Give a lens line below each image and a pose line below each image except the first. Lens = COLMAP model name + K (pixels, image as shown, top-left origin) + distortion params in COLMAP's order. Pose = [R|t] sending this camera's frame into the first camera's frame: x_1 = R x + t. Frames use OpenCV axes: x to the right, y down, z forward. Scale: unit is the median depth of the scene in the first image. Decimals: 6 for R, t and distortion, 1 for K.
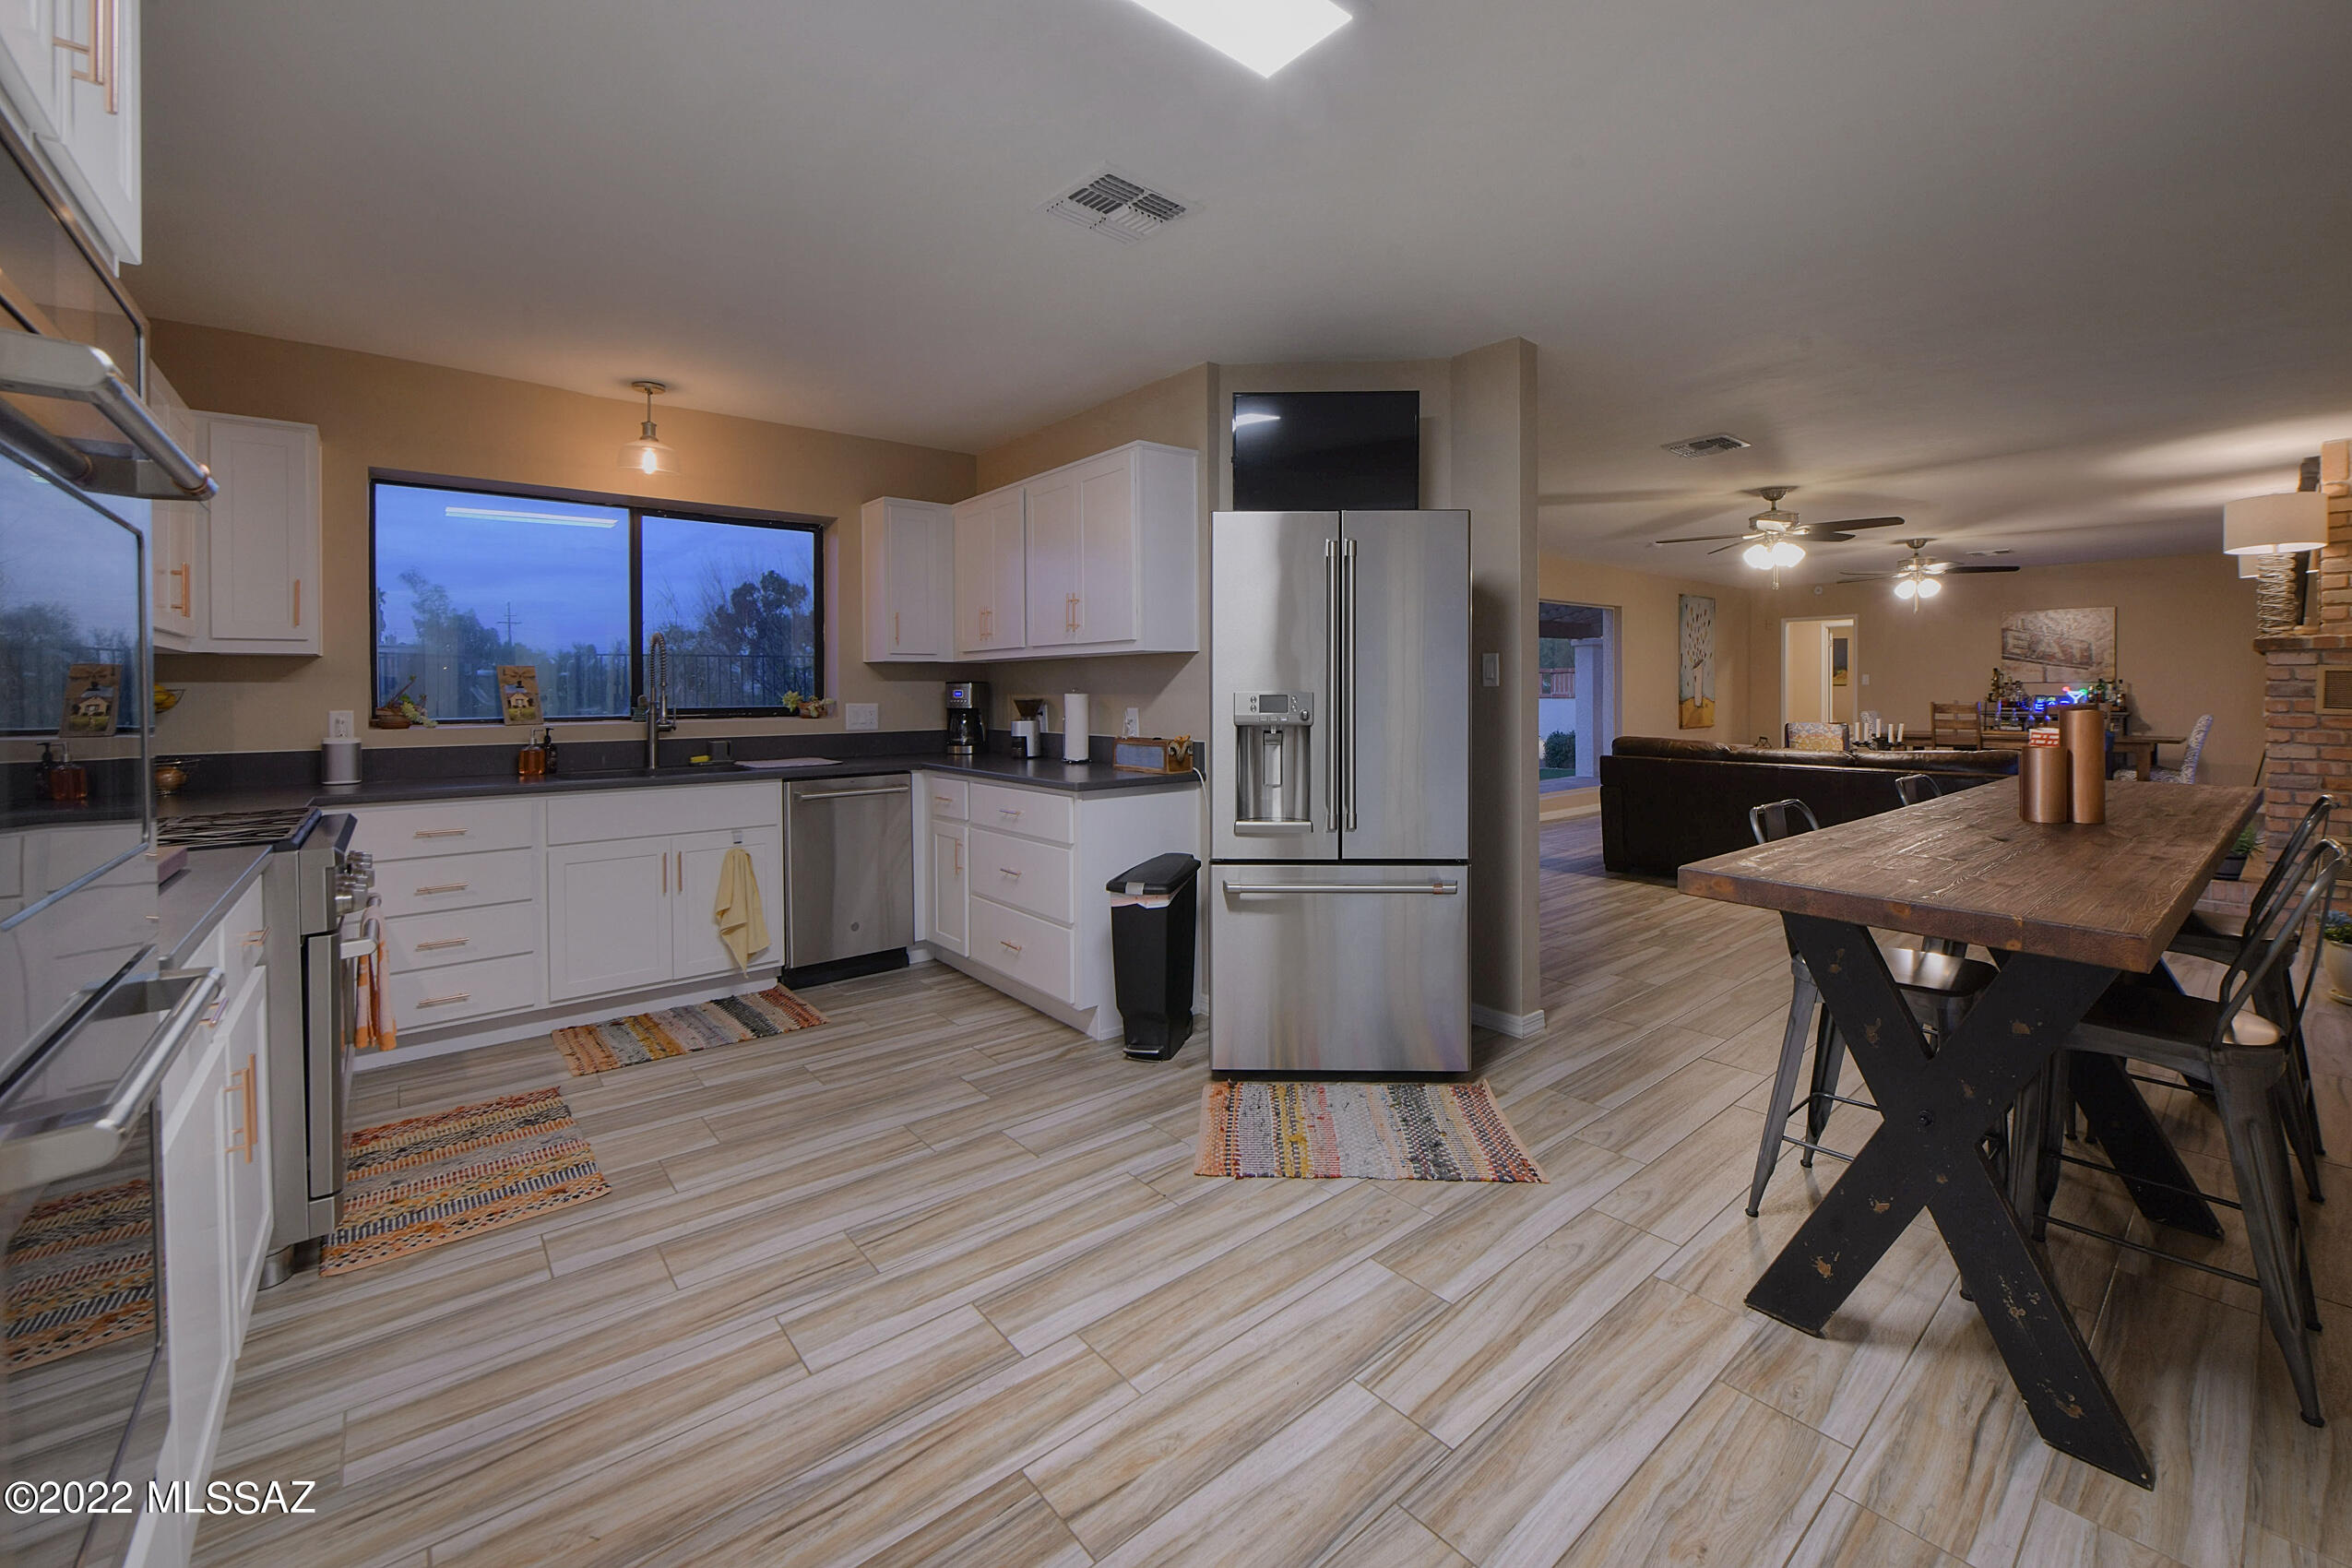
lens RADIAL K [[951.5, 0, 1263.9], [0, 951.5, 701.4], [0, 0, 1]] dist [-0.000799, -0.000279]
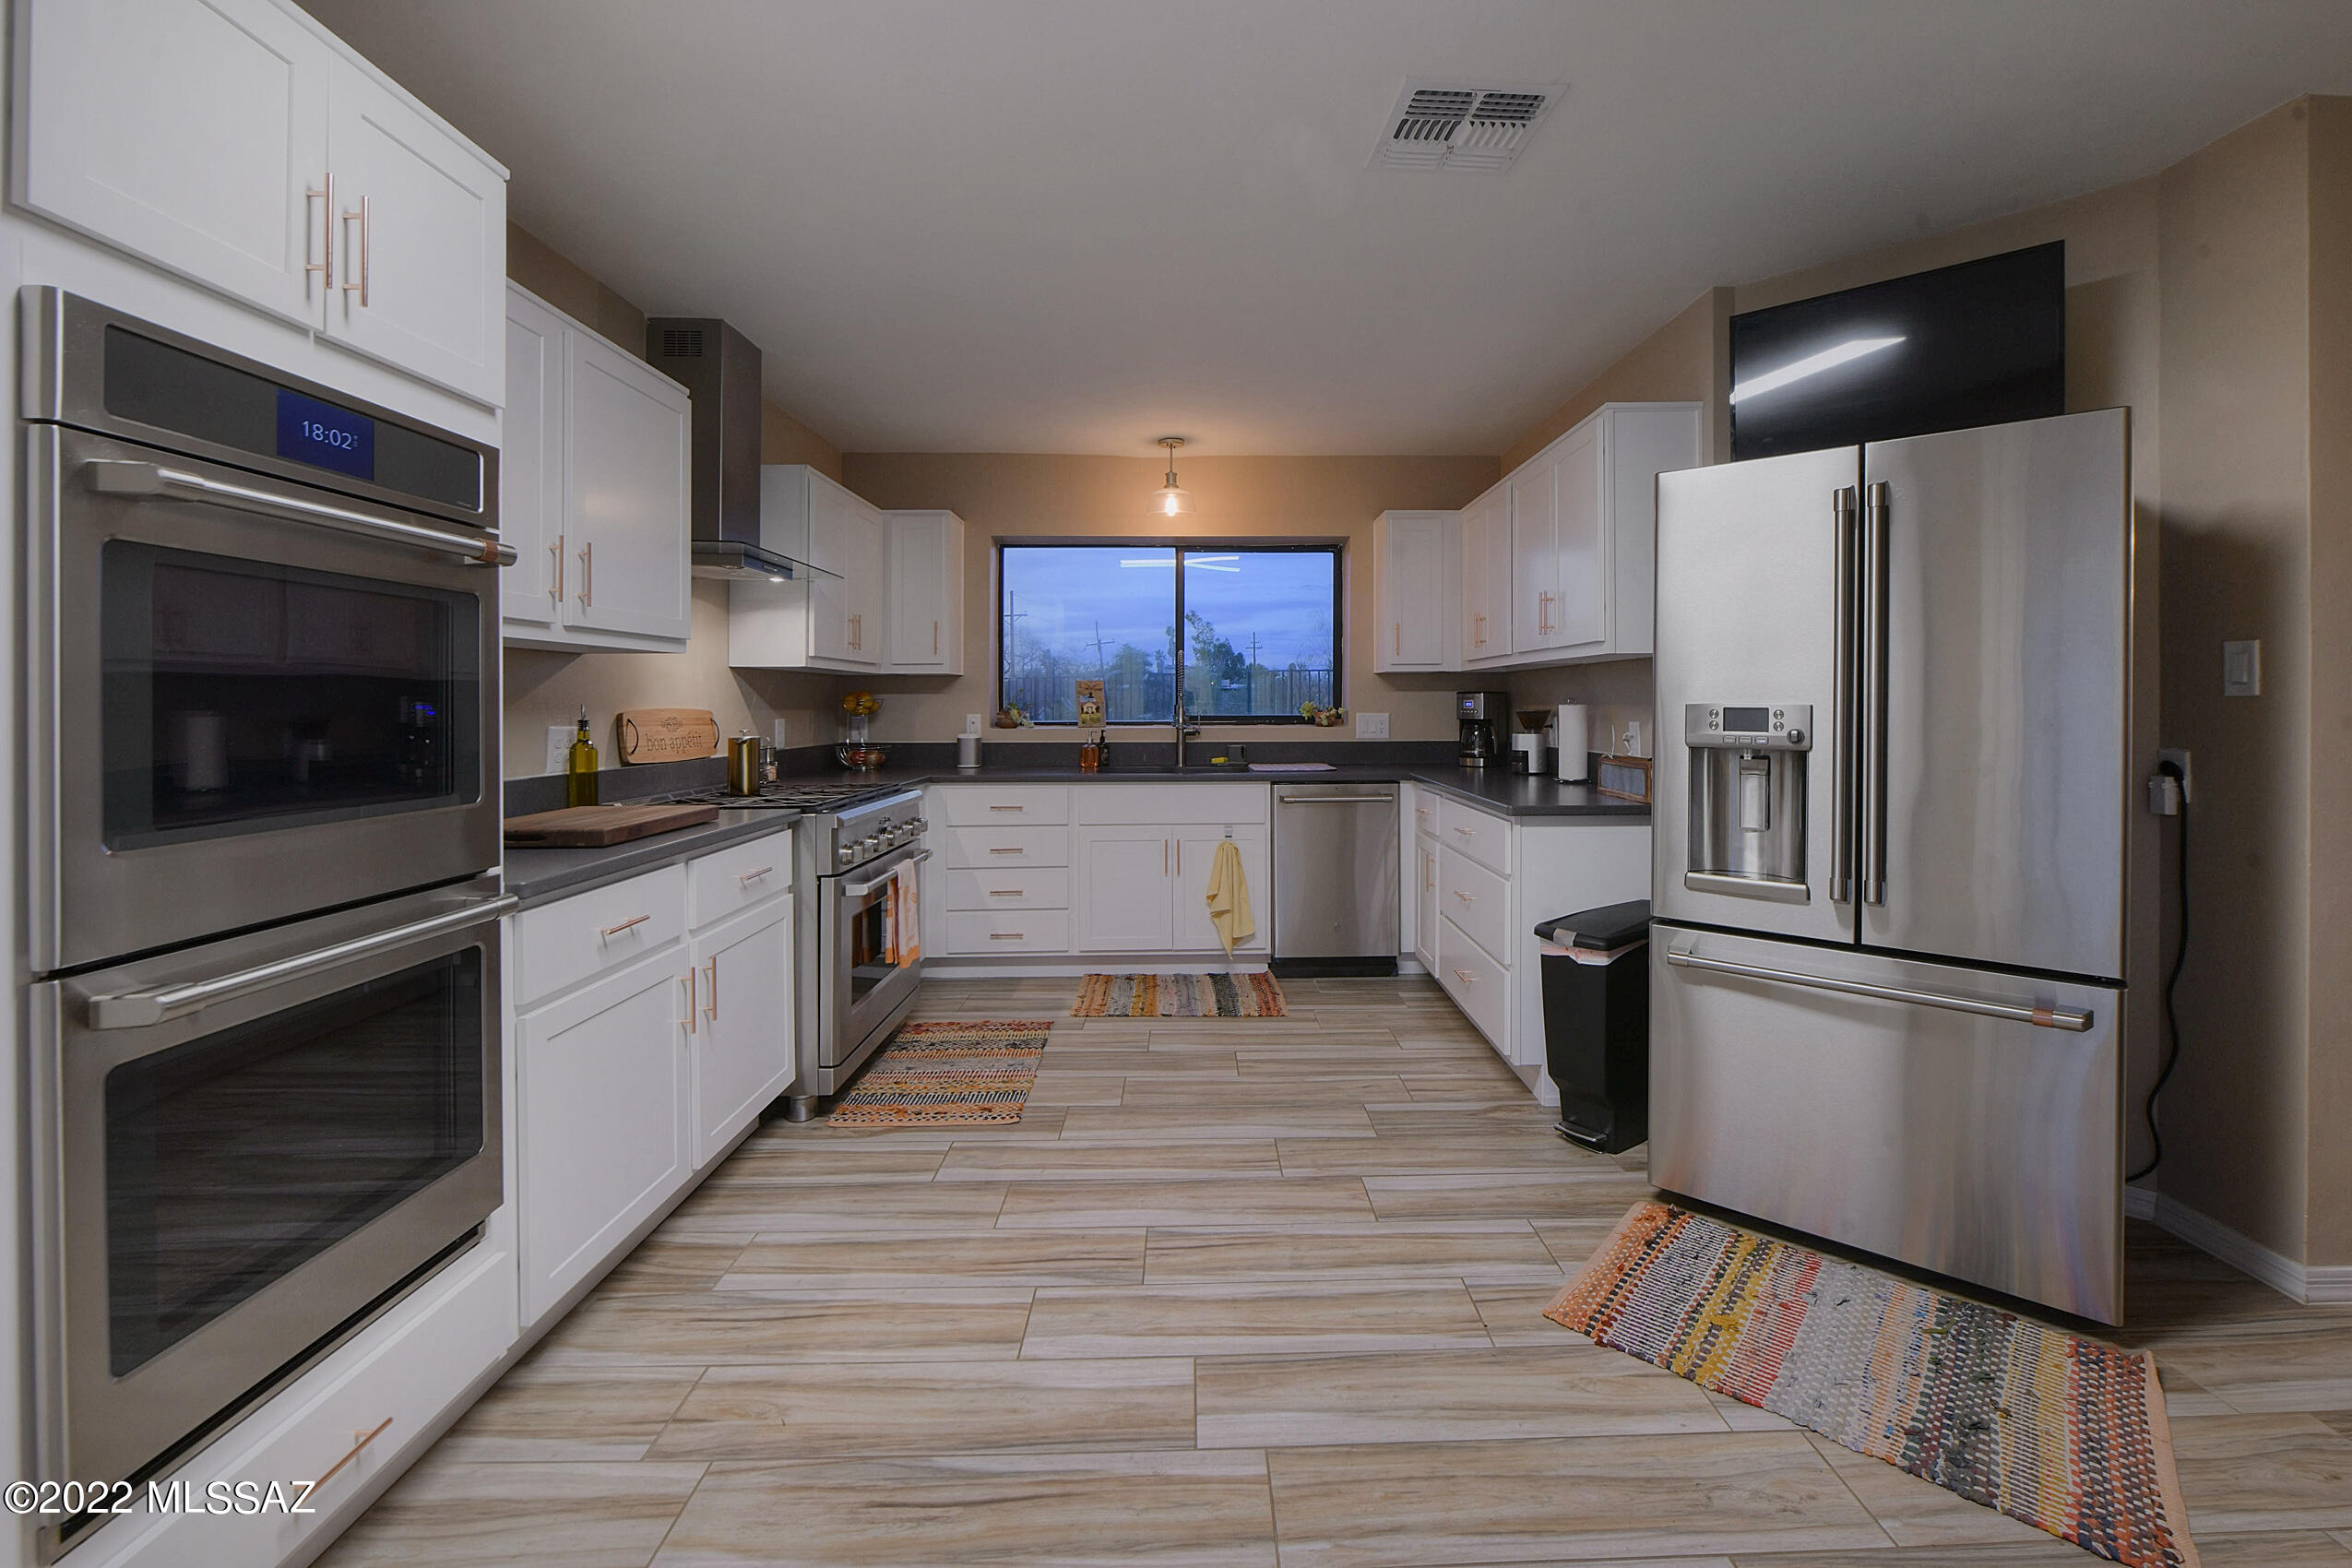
lens RADIAL K [[940.5, 0, 1181.4], [0, 940.5, 707.3], [0, 0, 1]] dist [-0.000957, -0.001720]
pose [[0.760389, 0.006633, -0.649434, 0.152406], [-0.009354, 0.999956, -0.000739, -0.002465], [0.649400, 0.006637, 0.760418, 0.157330]]
